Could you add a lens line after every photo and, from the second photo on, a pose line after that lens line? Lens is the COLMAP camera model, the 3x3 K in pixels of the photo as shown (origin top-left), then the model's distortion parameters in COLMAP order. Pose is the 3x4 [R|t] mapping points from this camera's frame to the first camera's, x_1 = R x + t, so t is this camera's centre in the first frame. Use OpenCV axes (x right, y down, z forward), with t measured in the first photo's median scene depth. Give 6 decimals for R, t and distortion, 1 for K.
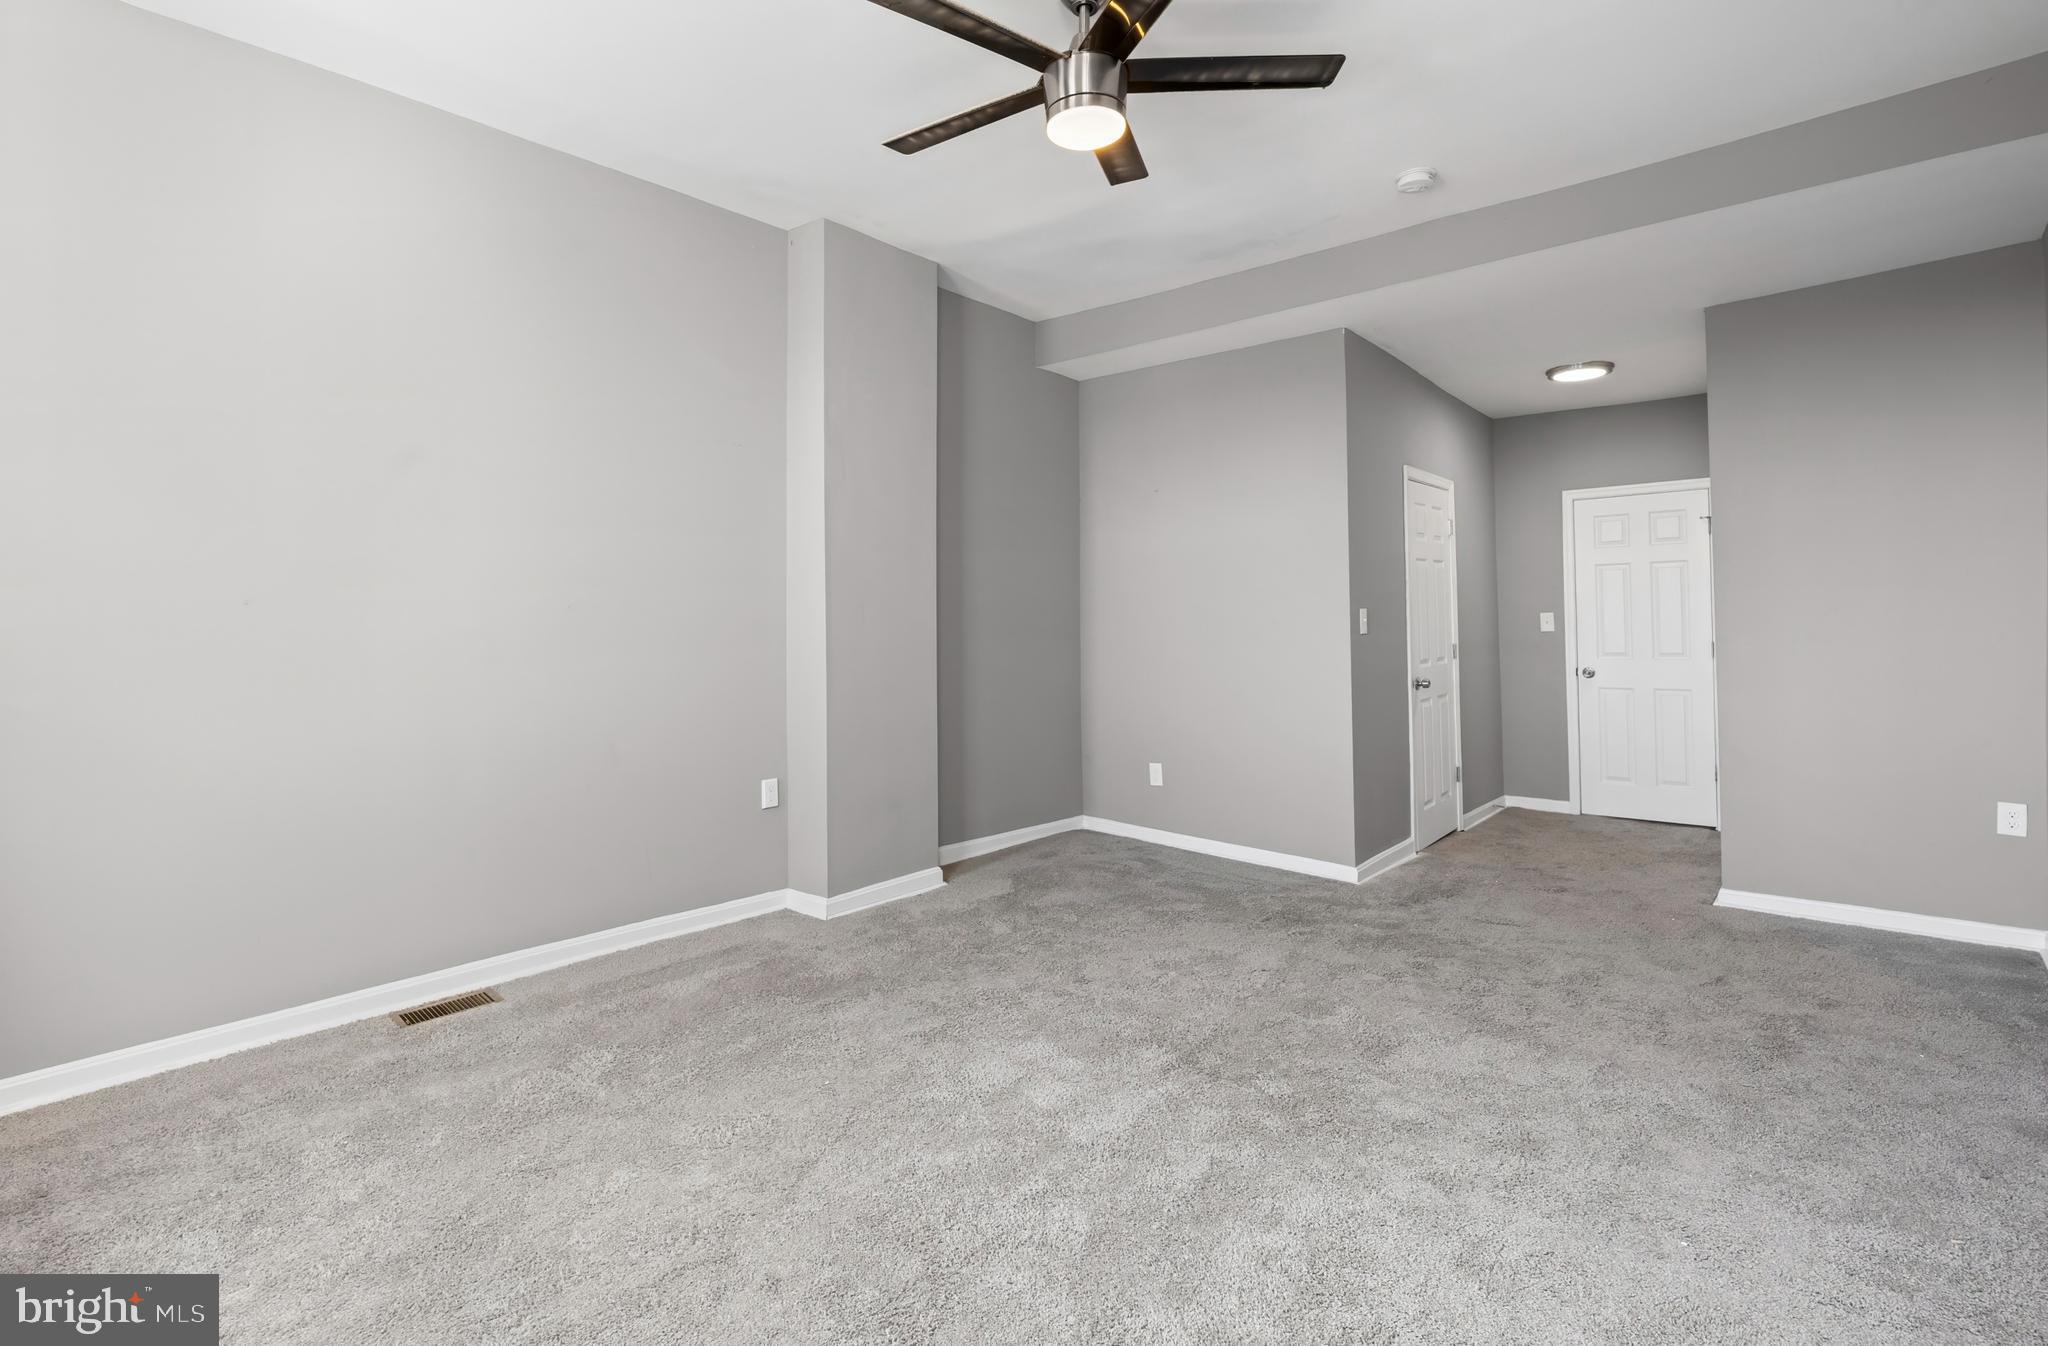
lens RADIAL K [[944.7, 0, 1025.0], [0, 944.7, 596.2], [0, 0, 1]] dist [0.001319, 0.000688]
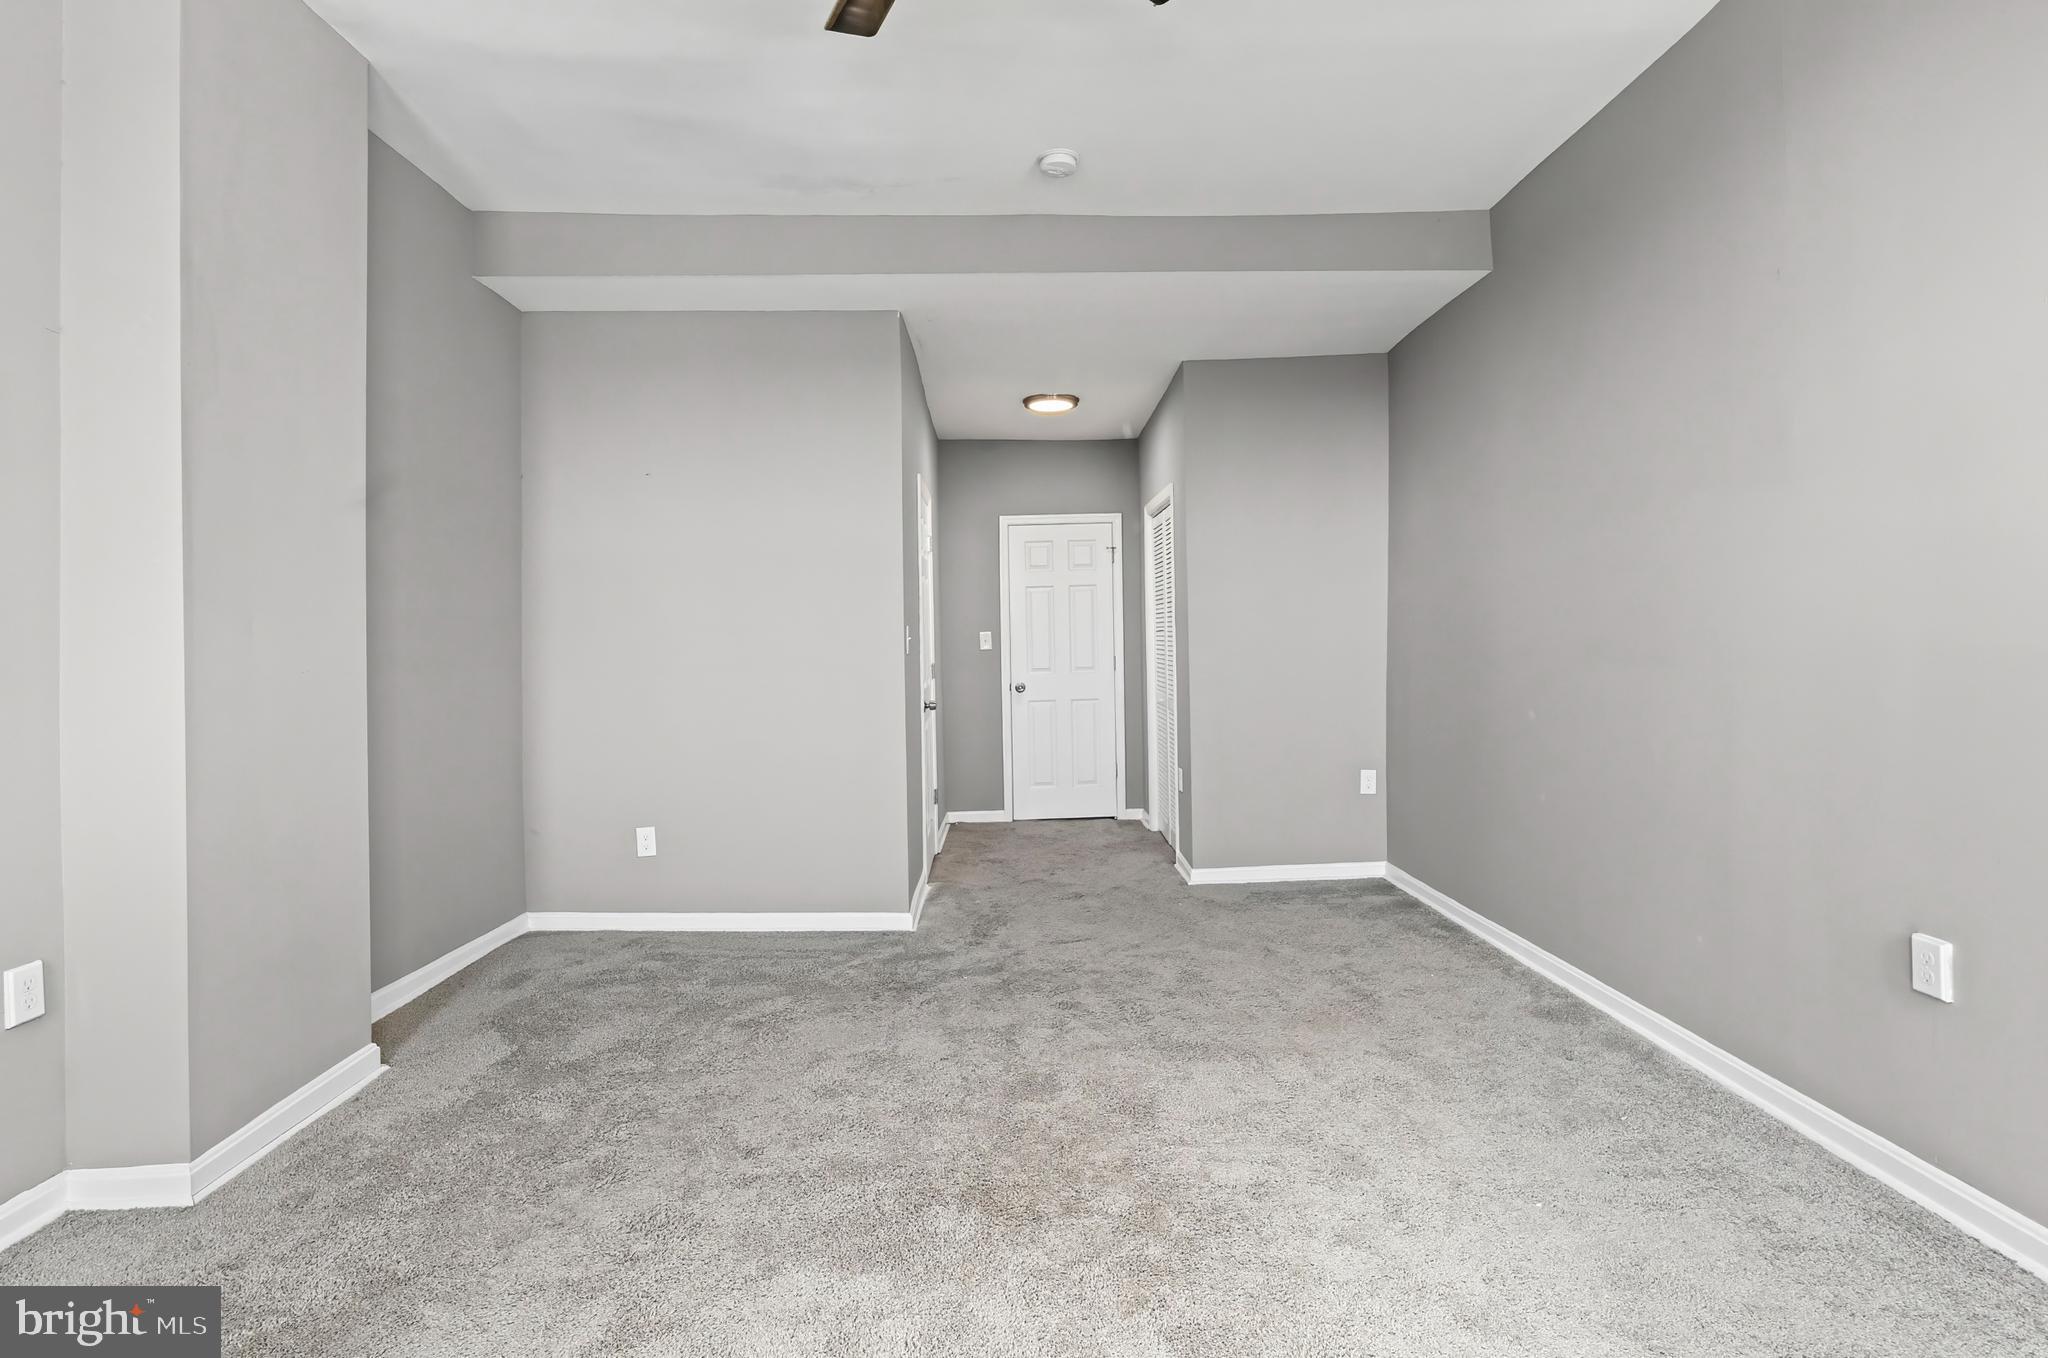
lens RADIAL K [[982.2, 0, 1027.8], [0, 982.2, 623.9], [0, 0, 1]] dist [-0.003938, 0.001113]
pose [[0.738981, 0.003359, 0.673718, -0.235315], [-0.006260, 0.999979, 0.001880, 0.010699], [-0.673697, -0.005607, 0.738986, 0.274058]]
